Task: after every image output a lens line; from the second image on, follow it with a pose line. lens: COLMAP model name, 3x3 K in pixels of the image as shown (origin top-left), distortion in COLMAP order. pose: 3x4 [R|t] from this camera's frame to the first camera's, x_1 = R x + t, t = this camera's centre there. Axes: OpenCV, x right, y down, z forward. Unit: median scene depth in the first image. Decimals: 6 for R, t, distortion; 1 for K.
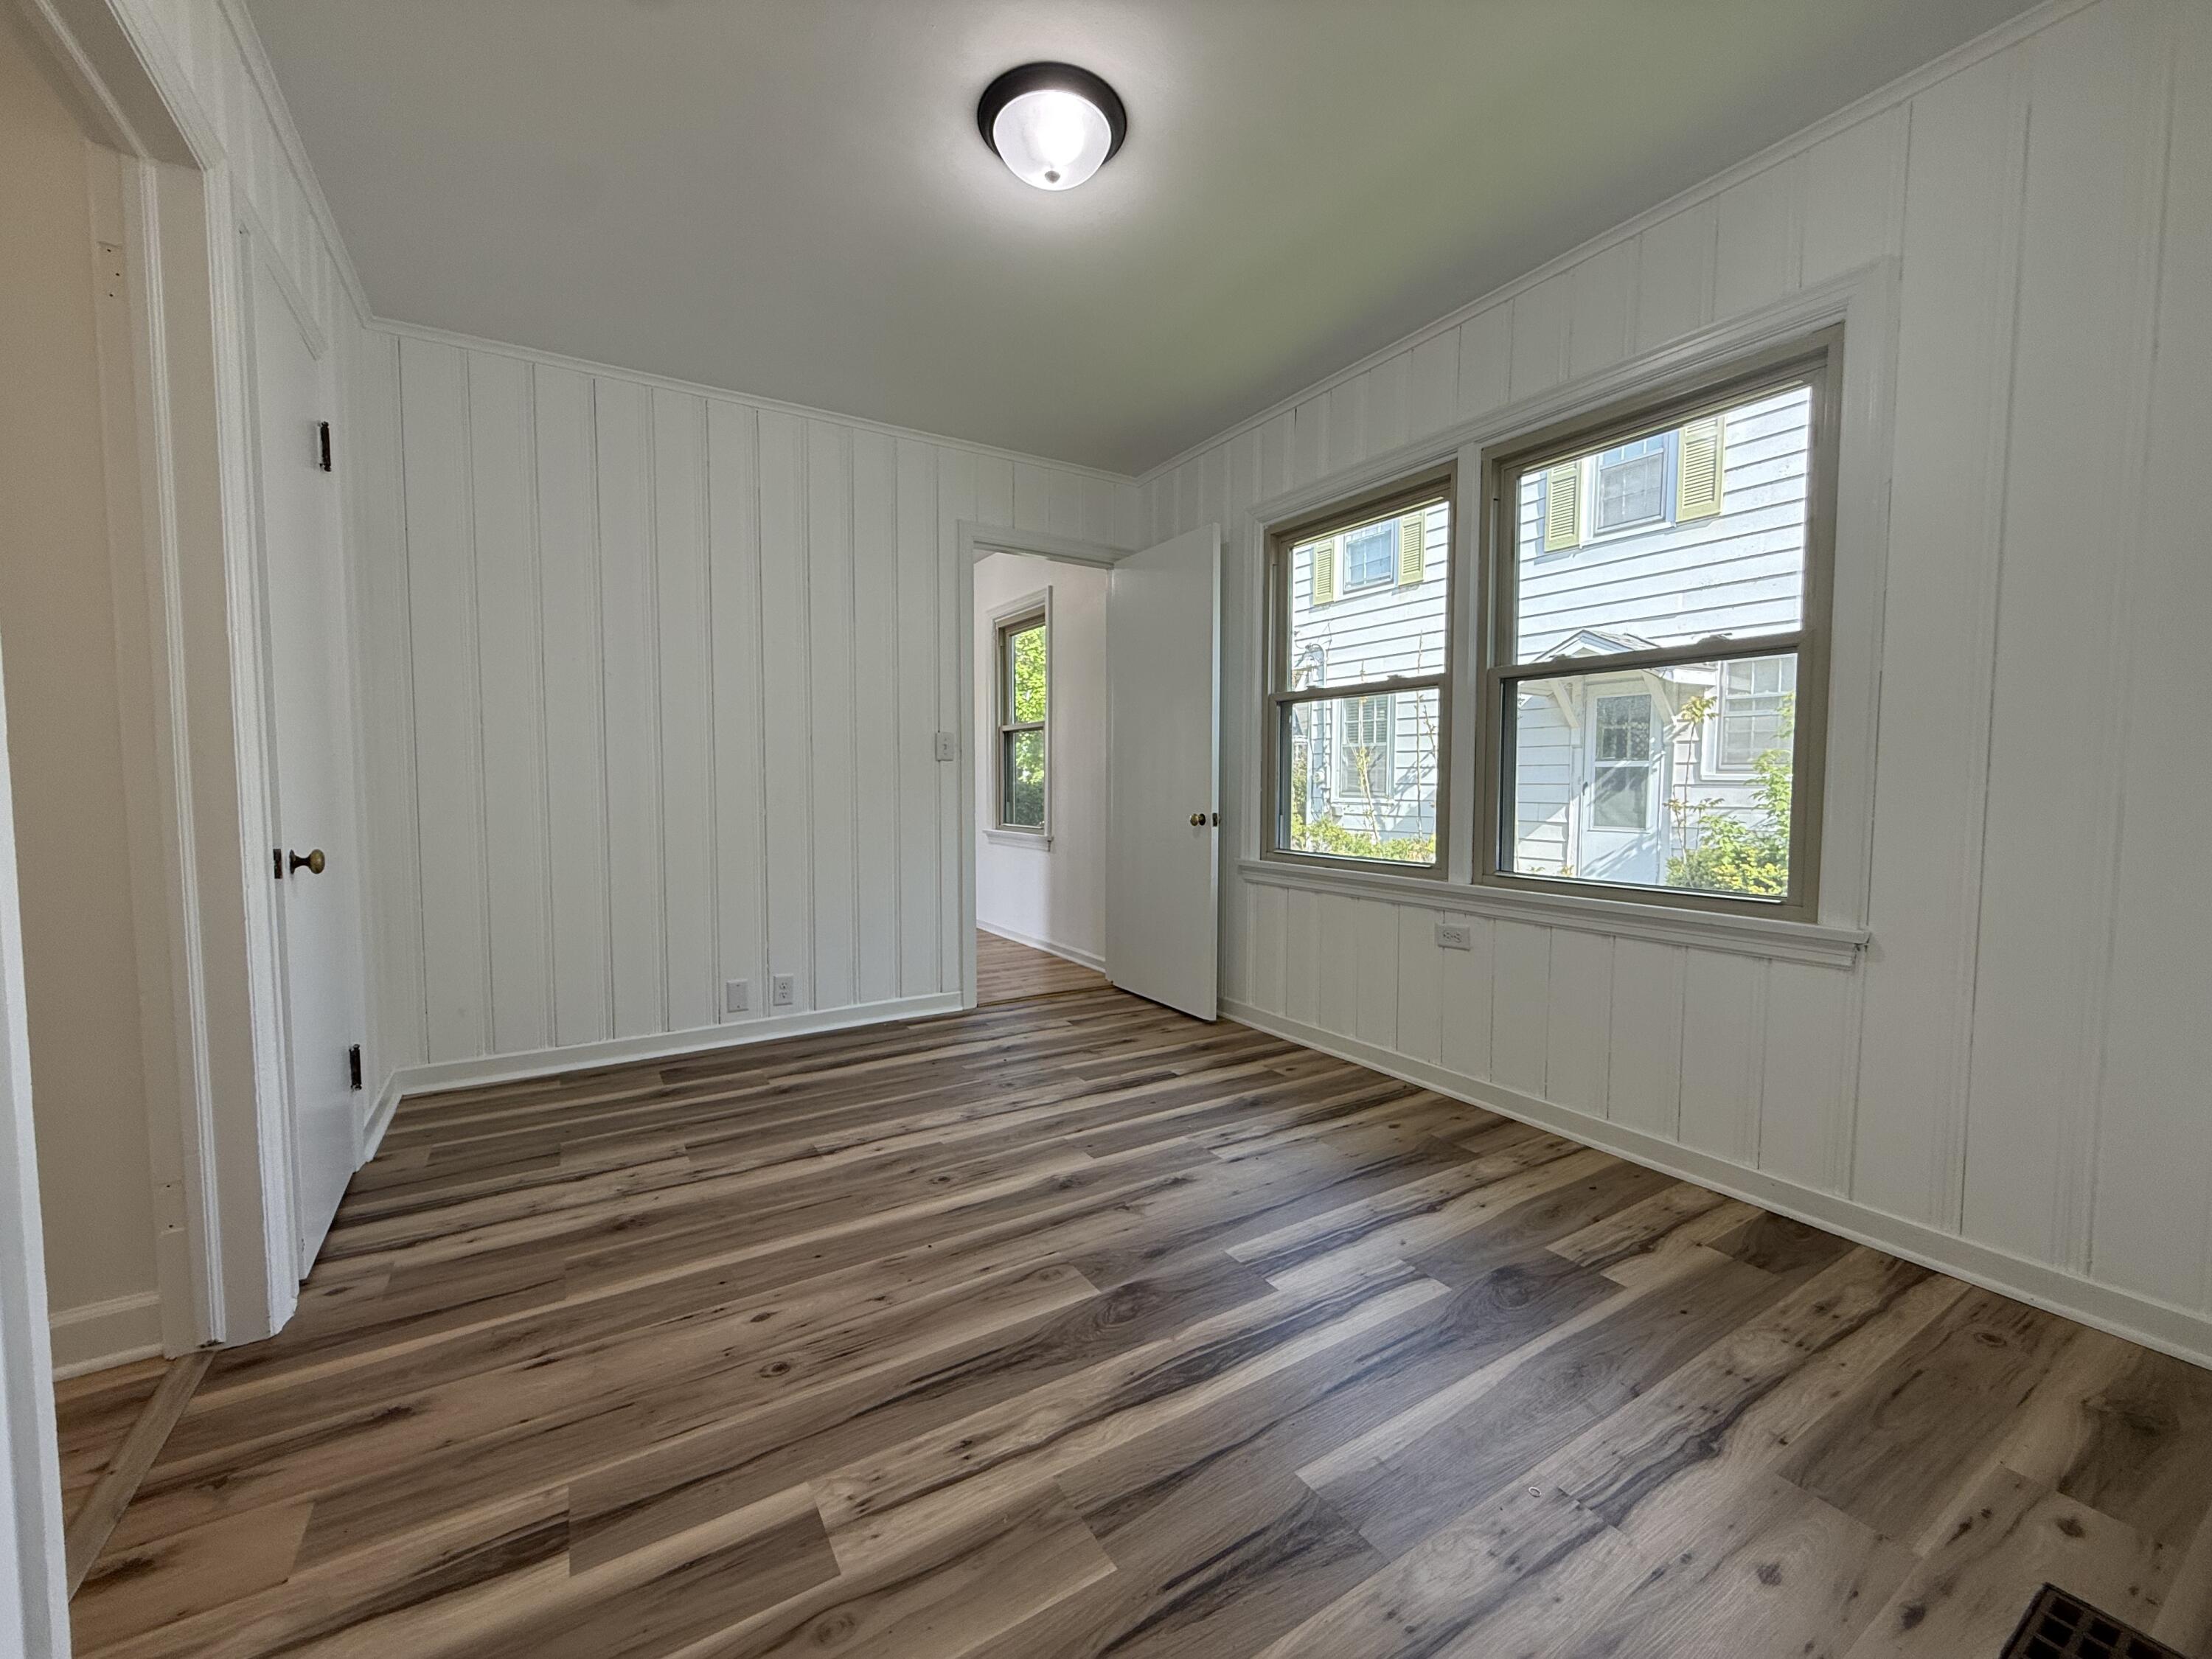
lens RADIAL K [[880.9, 0, 1102.0], [0, 880.9, 825.6], [0, 0, 1]] dist [-0.000759, -0.000134]
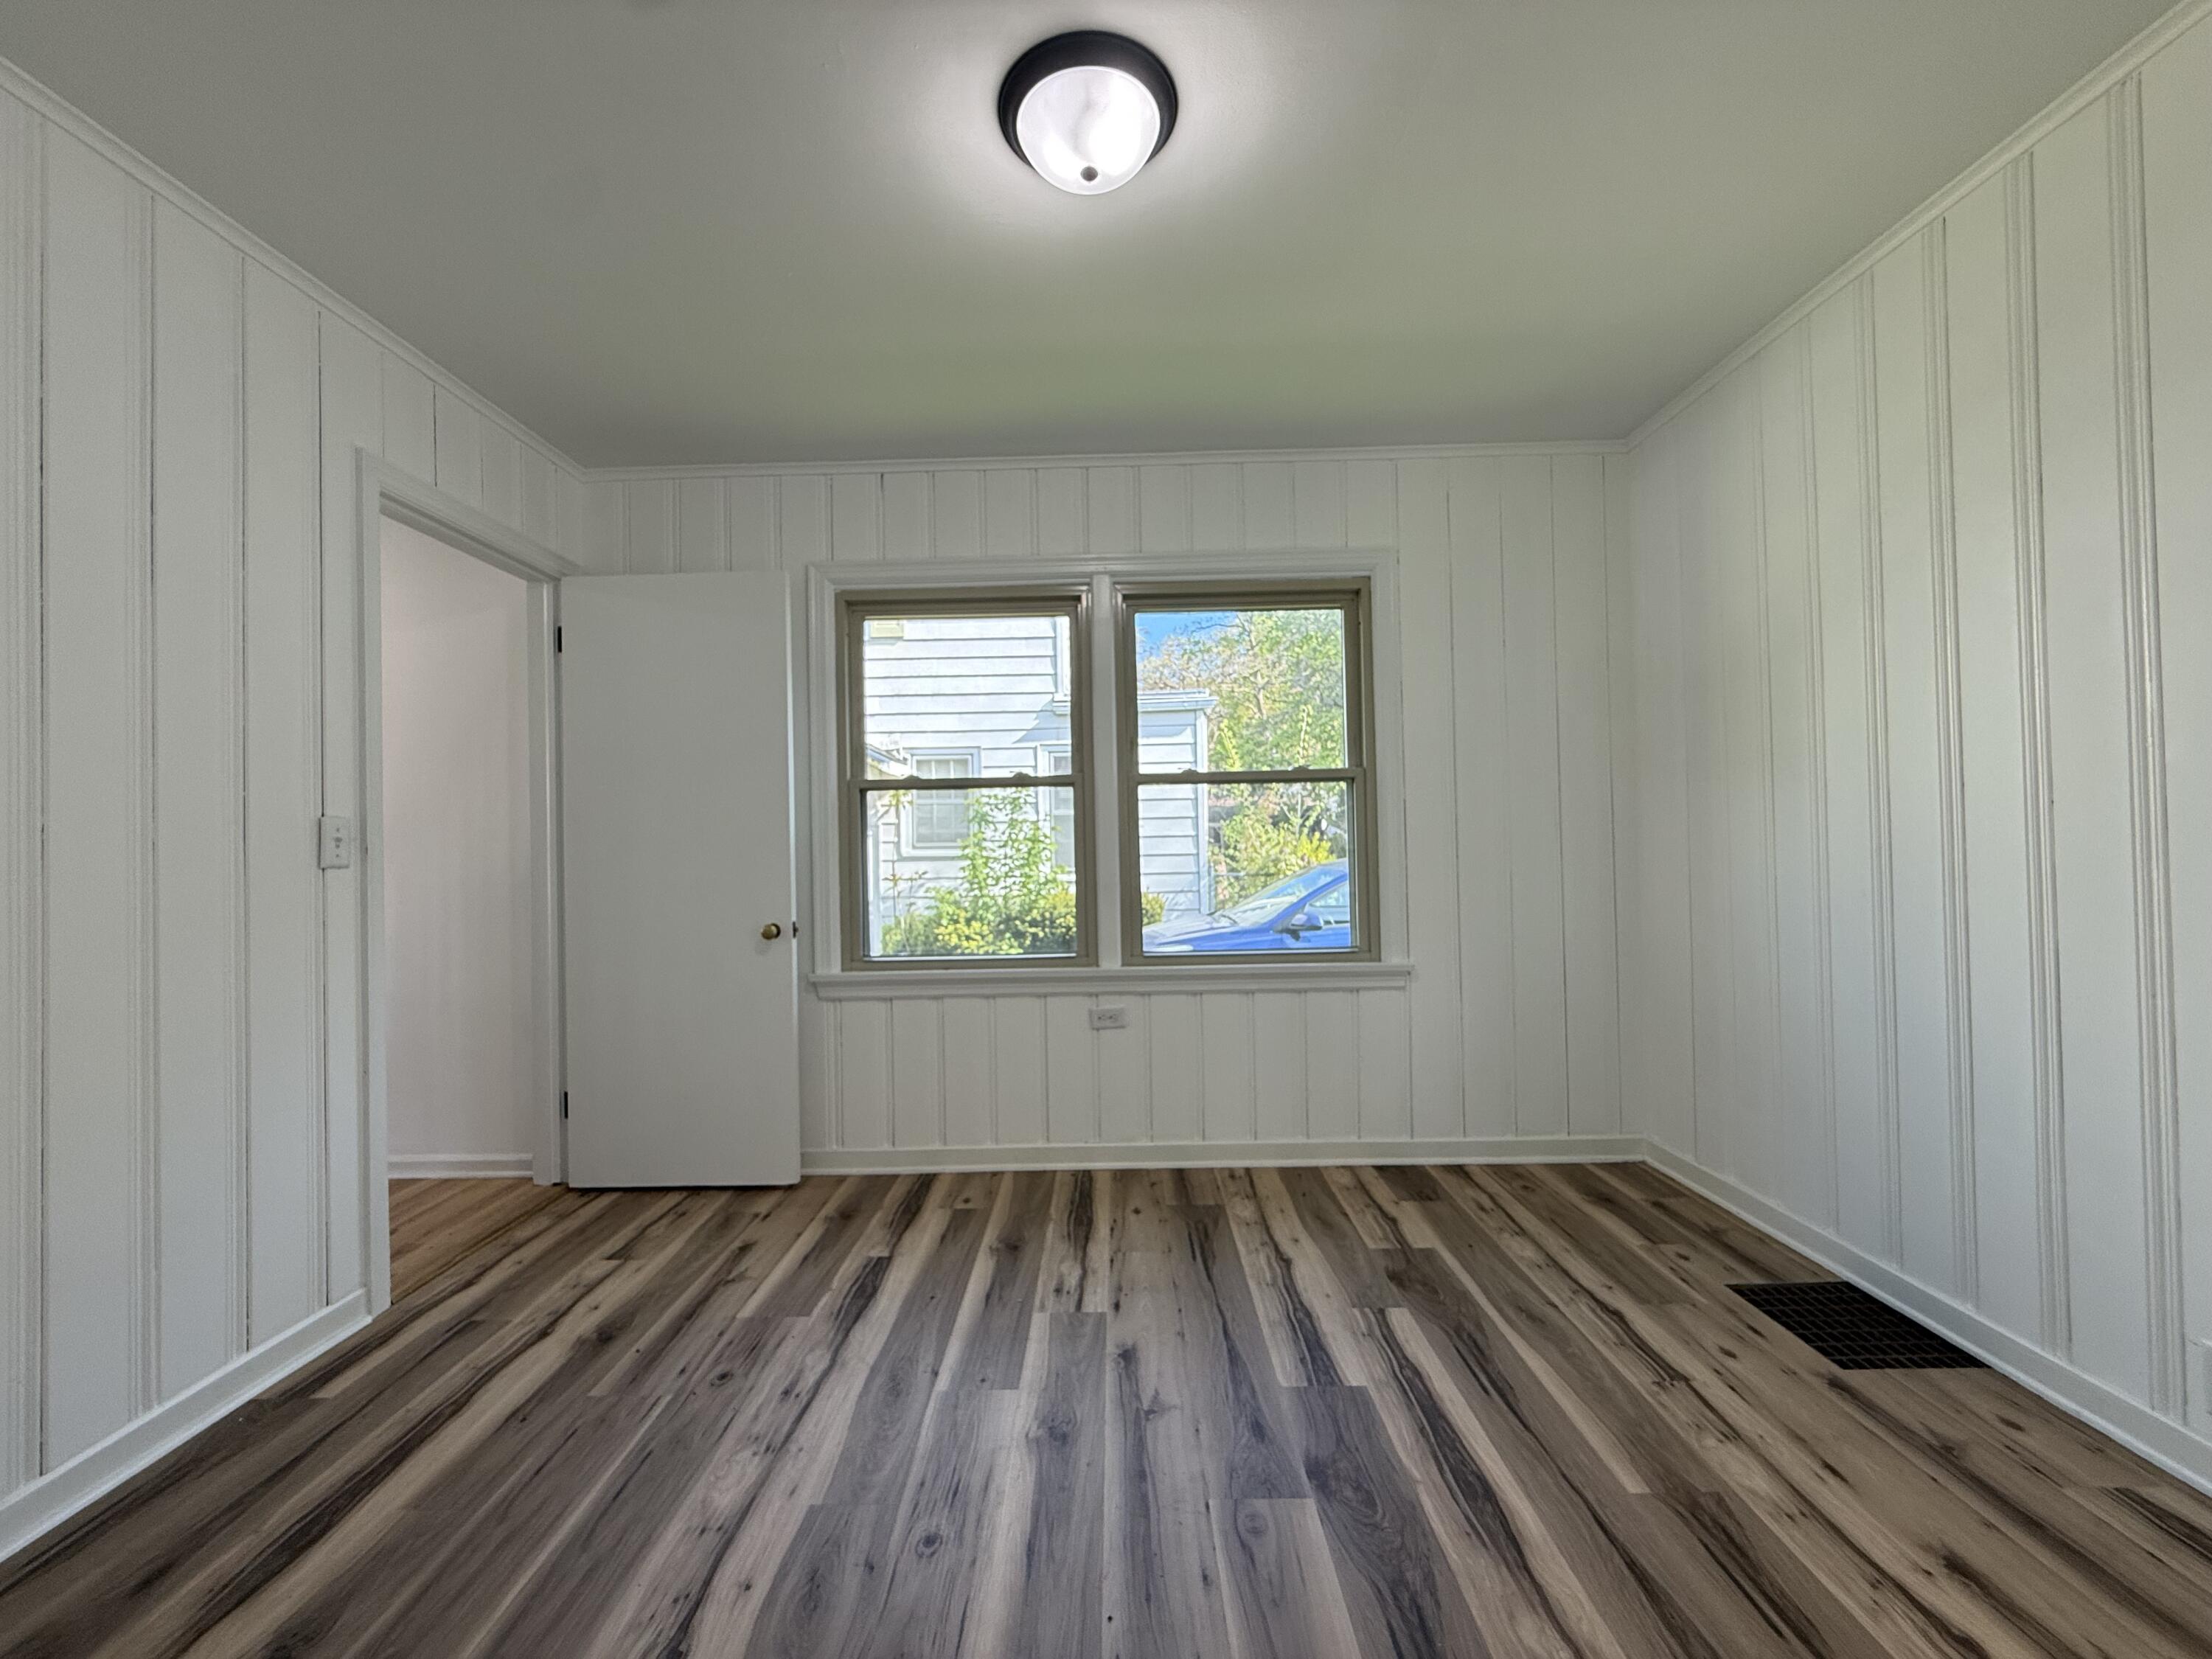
lens RADIAL K [[880.9, 0, 1103.7], [0, 880.9, 828.1], [0, 0, 1]] dist [-0.000759, -0.000134]
pose [[0.534799, 0.002754, 0.844975, -0.558257], [0.064459, 0.996948, -0.044047, -0.063288], [-0.842517, 0.078023, 0.532990, 0.444166]]
